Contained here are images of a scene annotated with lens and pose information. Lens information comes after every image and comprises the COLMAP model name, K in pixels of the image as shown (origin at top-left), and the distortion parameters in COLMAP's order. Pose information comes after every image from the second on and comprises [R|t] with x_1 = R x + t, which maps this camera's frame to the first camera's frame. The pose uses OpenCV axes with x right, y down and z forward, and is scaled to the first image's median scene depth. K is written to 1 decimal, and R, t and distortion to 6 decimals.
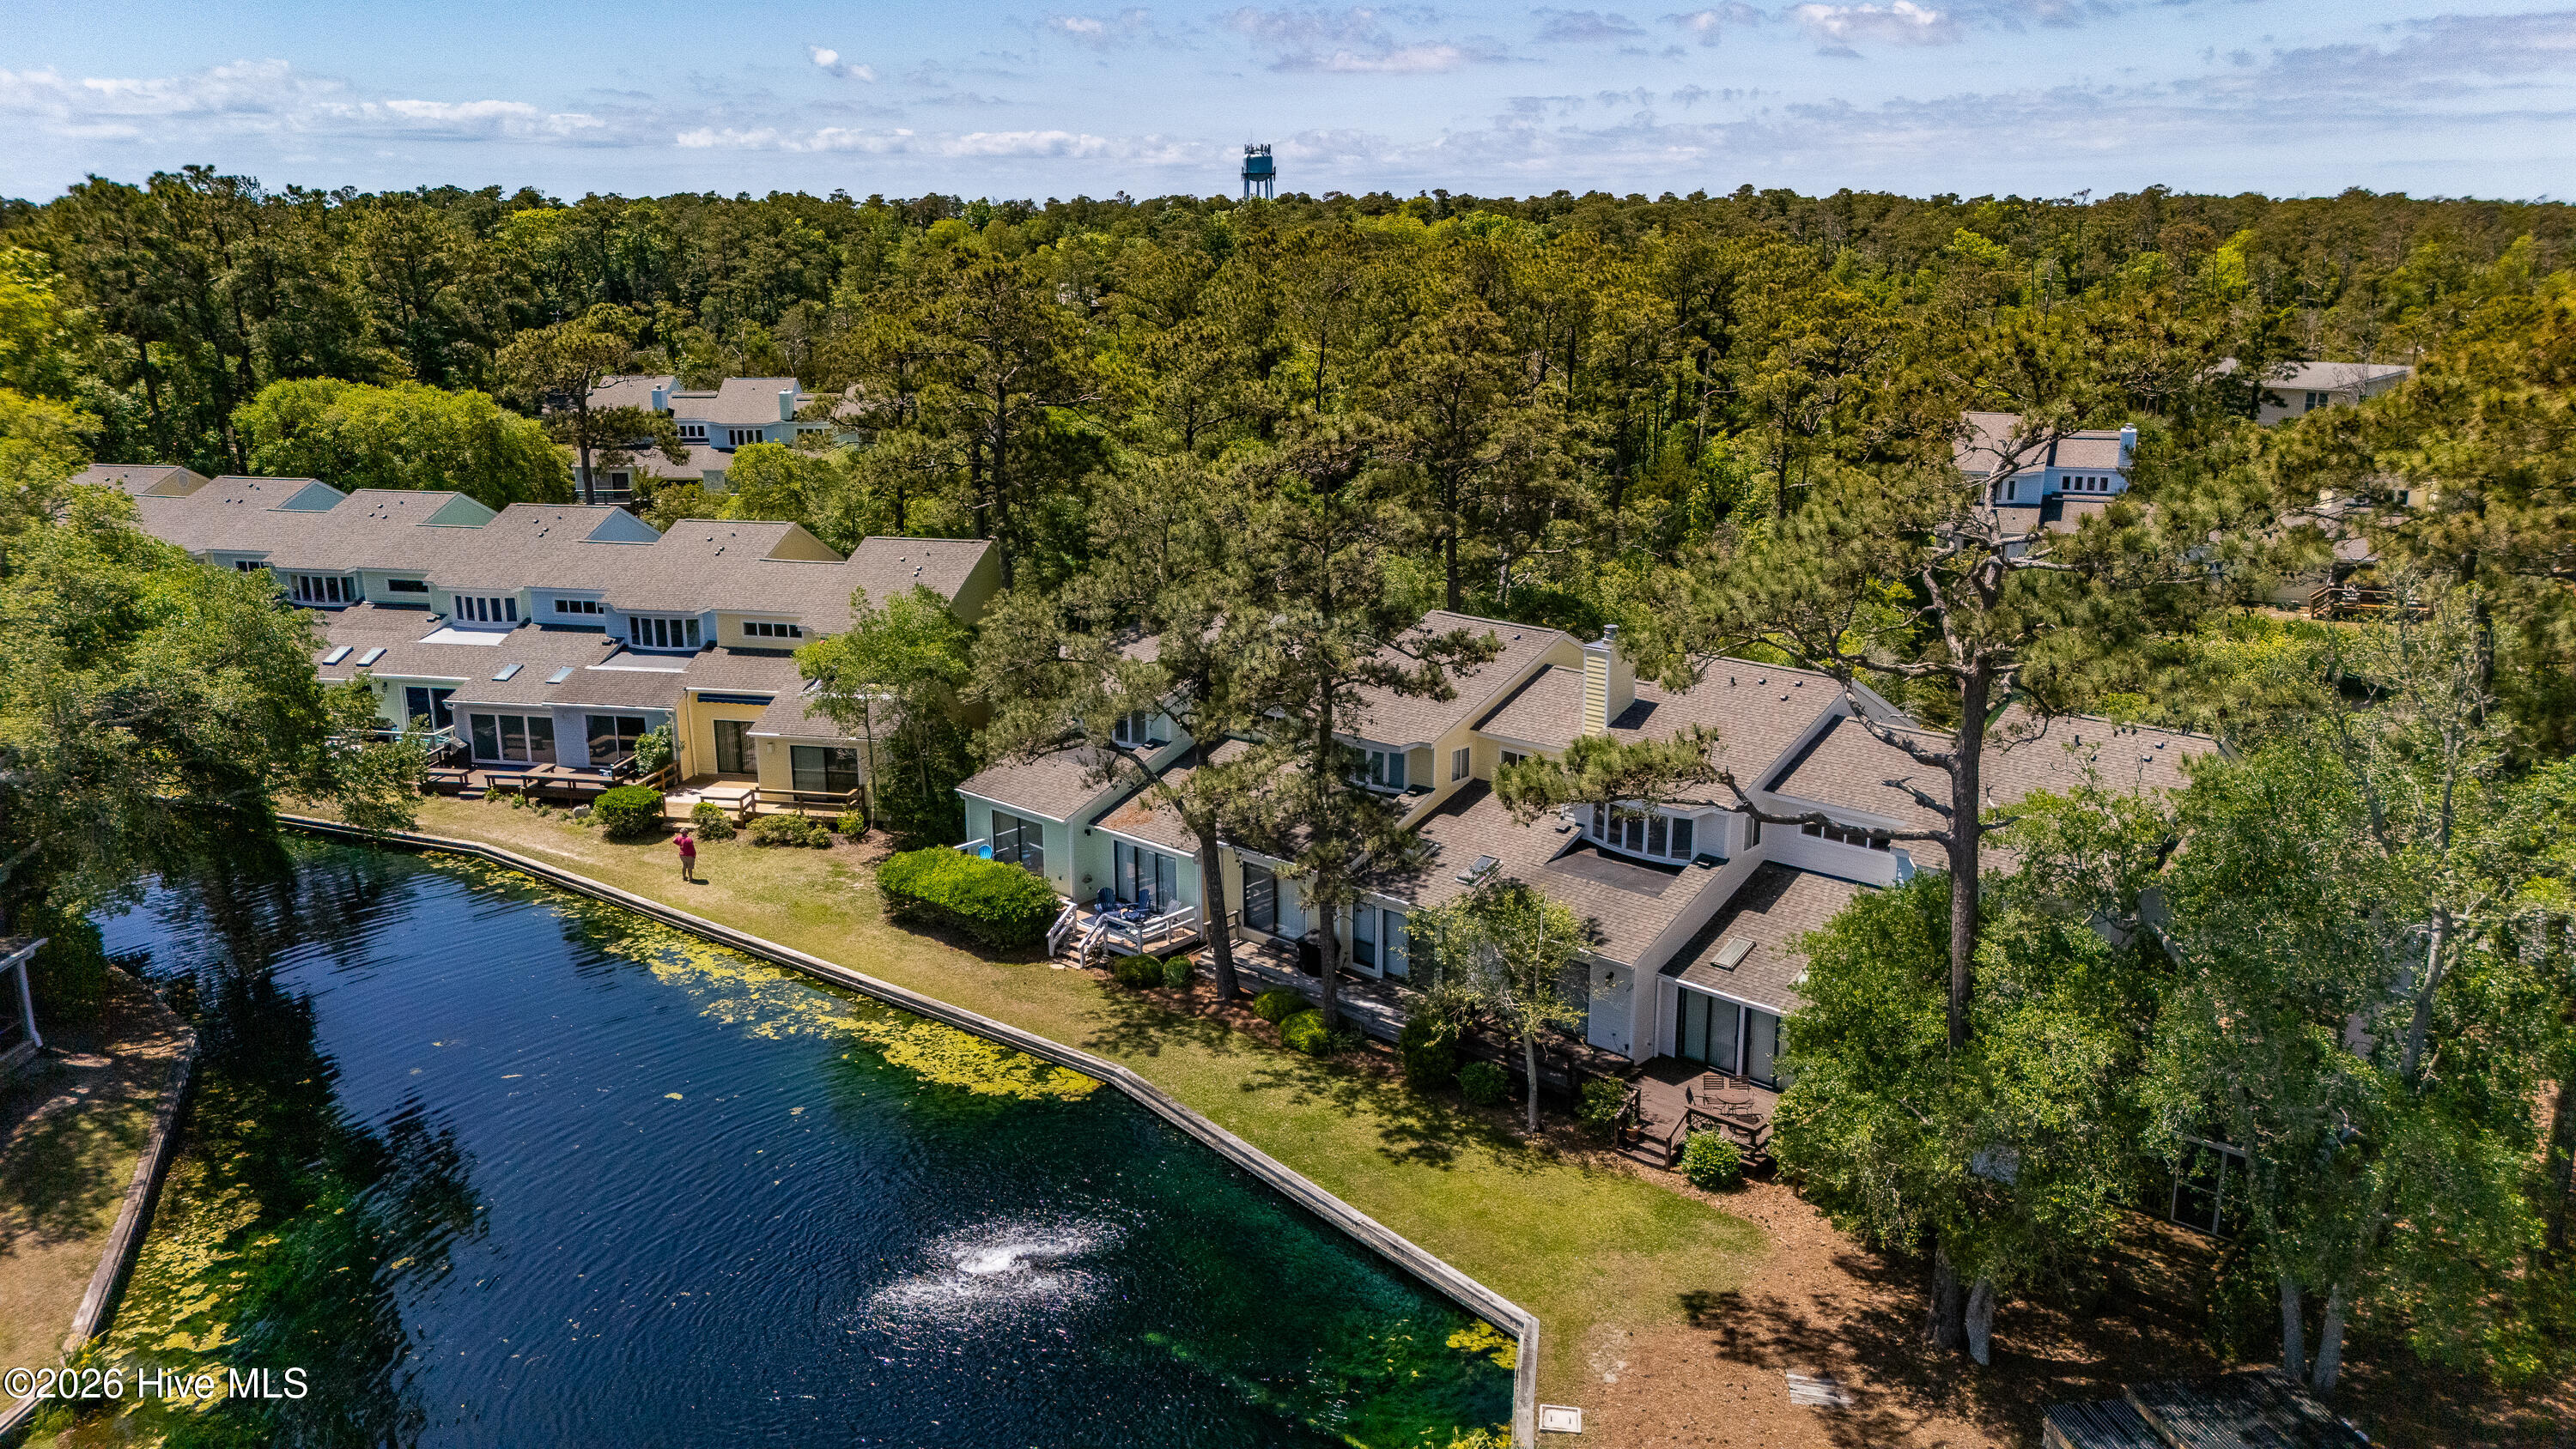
lens RADIAL K [[1884.9, 0, 1288.0], [0, 1884.9, 724.5], [0, 0, 1]] dist [0.097879, -0.114031]
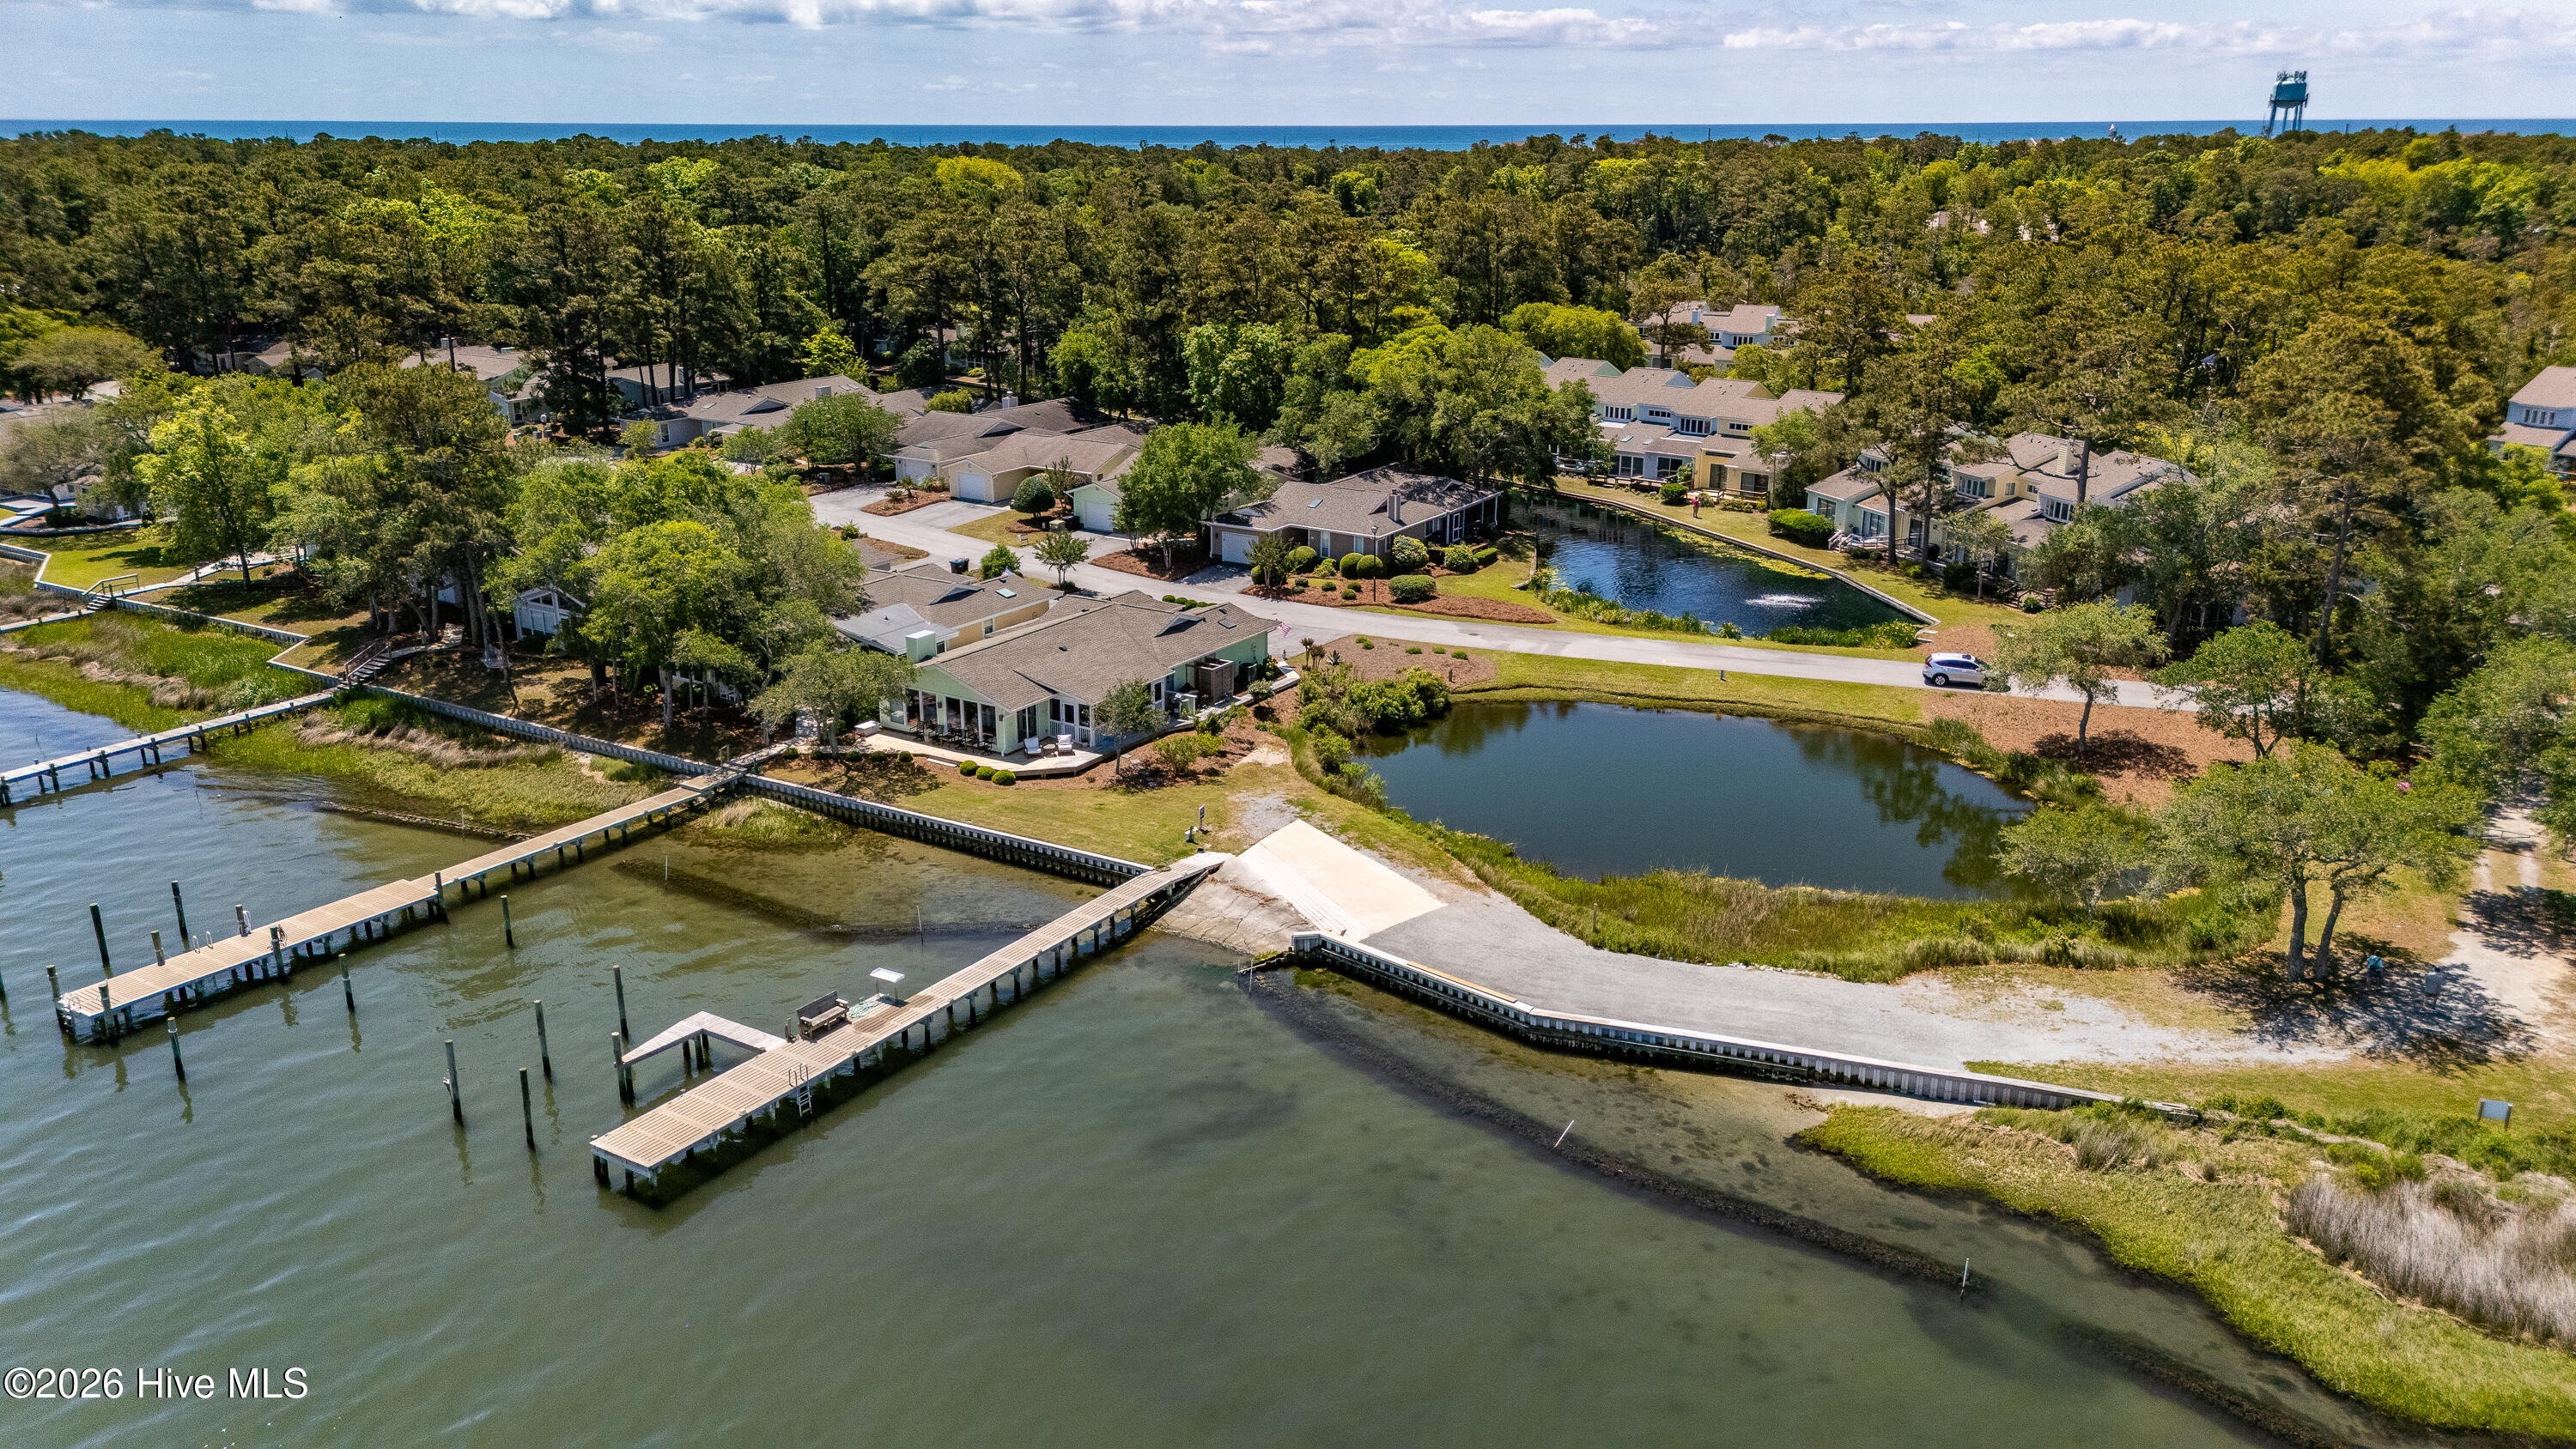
lens RADIAL K [[1884.9, 0, 1288.0], [0, 1884.9, 724.5], [0, 0, 1]] dist [0.097879, -0.114031]
pose [[0.874242, 0.150314, -0.461635, 0.359547], [-0.128056, 0.988585, 0.079383, 0.192951], [0.468298, -0.010285, 0.883511, -1.277735]]
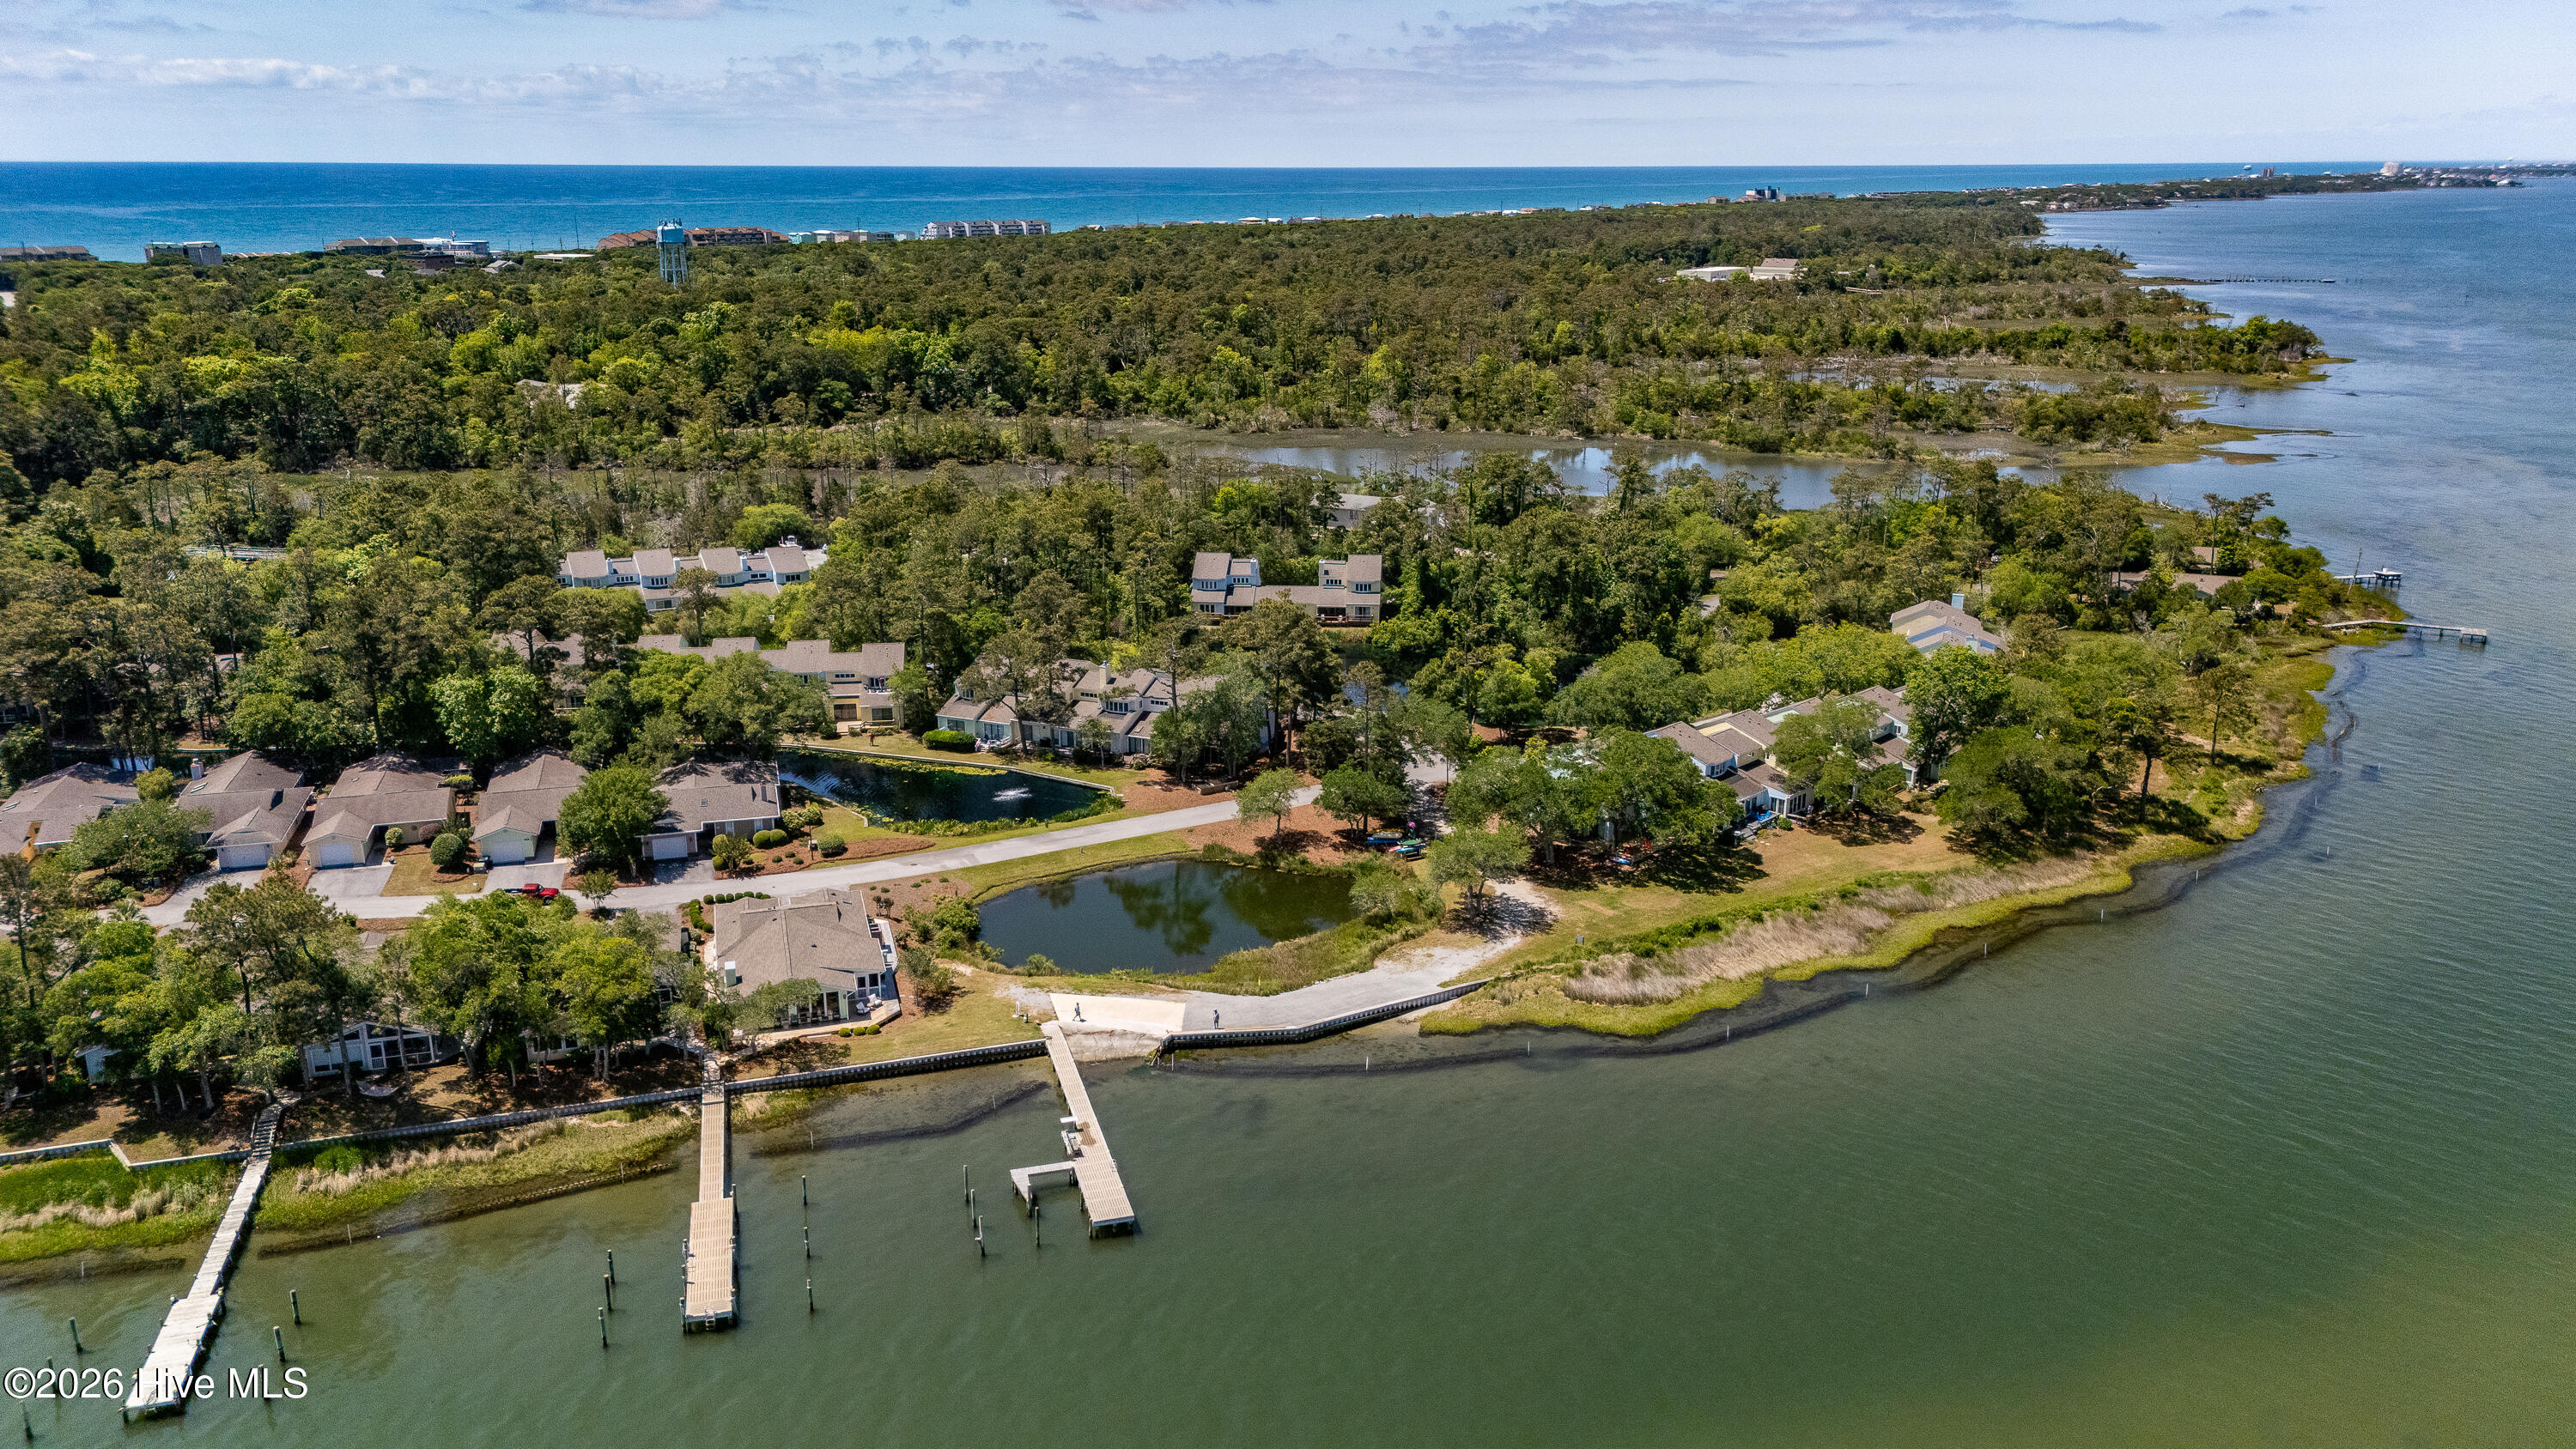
lens RADIAL K [[1884.9, 0, 1288.0], [0, 1884.9, 724.5], [0, 0, 1]] dist [0.097879, -0.114031]
pose [[0.940814, -0.091666, 0.326293, -0.636212], [0.083697, 0.995751, 0.038413, -0.027963], [-0.328427, -0.008829, 0.944488, -2.389269]]
